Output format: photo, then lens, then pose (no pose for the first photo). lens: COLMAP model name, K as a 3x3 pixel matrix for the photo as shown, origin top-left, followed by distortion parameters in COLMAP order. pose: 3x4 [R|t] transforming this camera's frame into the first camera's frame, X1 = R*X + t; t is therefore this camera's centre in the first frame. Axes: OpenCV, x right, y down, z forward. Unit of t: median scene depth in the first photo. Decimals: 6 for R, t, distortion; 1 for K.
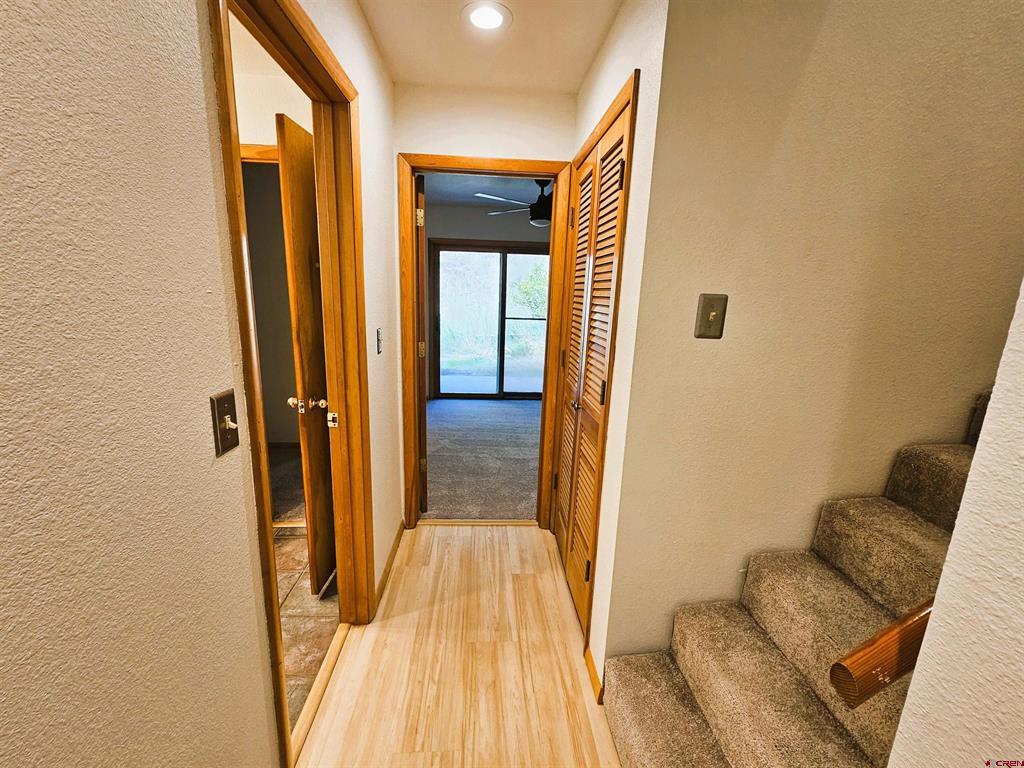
lens RADIAL K [[422.6, 0, 508.2], [0, 422.6, 381.1], [0, 0, 1]] dist [0.000447, 0.000406]
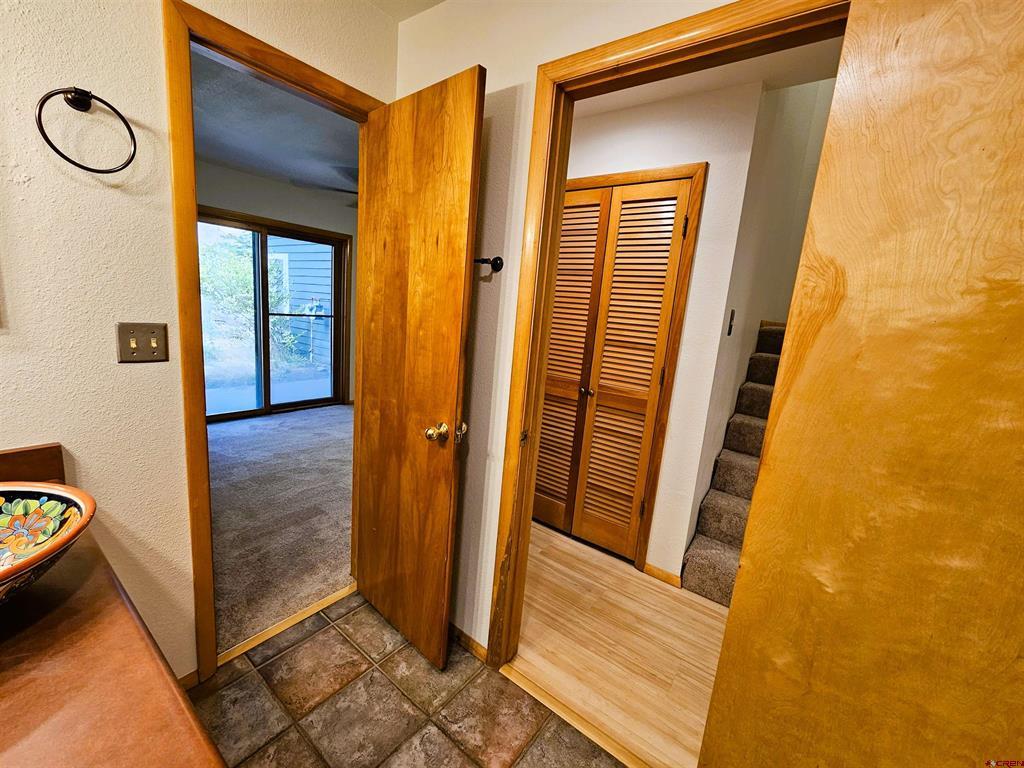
lens RADIAL K [[422.6, 0, 504.2], [0, 422.6, 381.2], [0, 0, 1]] dist [0.000447, 0.000406]
pose [[0.652975, -0.111249, 0.749164, -0.978071], [0.098113, 0.993243, 0.061978, -0.078171], [-0.750998, 0.033033, 0.659478, 0.386837]]
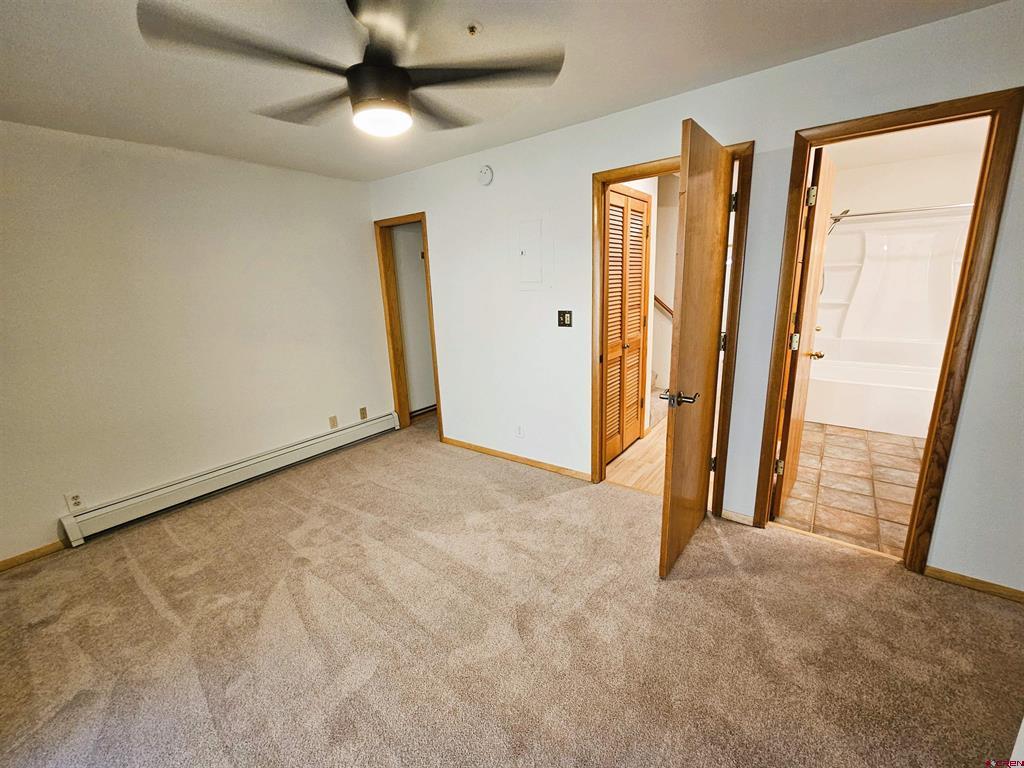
lens RADIAL K [[422.6, 0, 512.2], [0, 422.6, 382.1], [0, 0, 1]] dist [0.000447, 0.000406]
pose [[-0.765705, -0.148883, 0.625723, -0.619936], [0.150261, 0.904514, 0.399095, -0.595081], [-0.625394, 0.399611, -0.670219, 2.628113]]
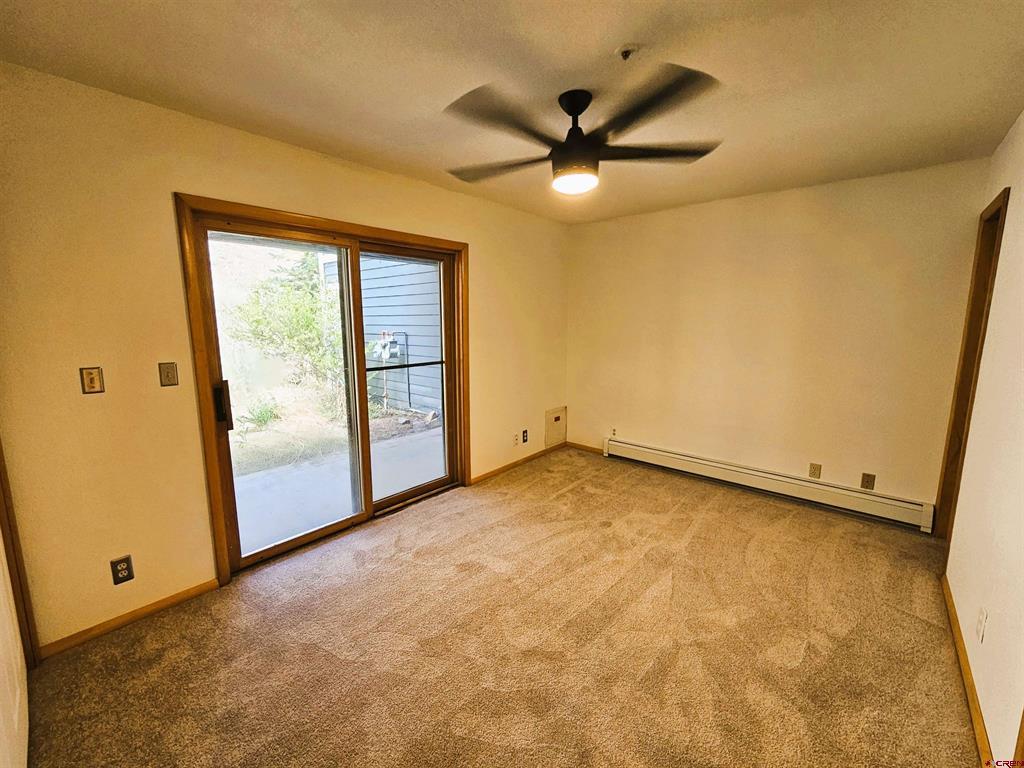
lens RADIAL K [[422.6, 0, 503.0], [0, 422.6, 383.2], [0, 0, 1]] dist [0.000447, 0.000406]
pose [[0.705764, -0.139918, 0.694493, -0.752277], [0.170213, 0.985078, 0.025486, -0.345197], [-0.687696, 0.100225, 0.719048, 1.470062]]
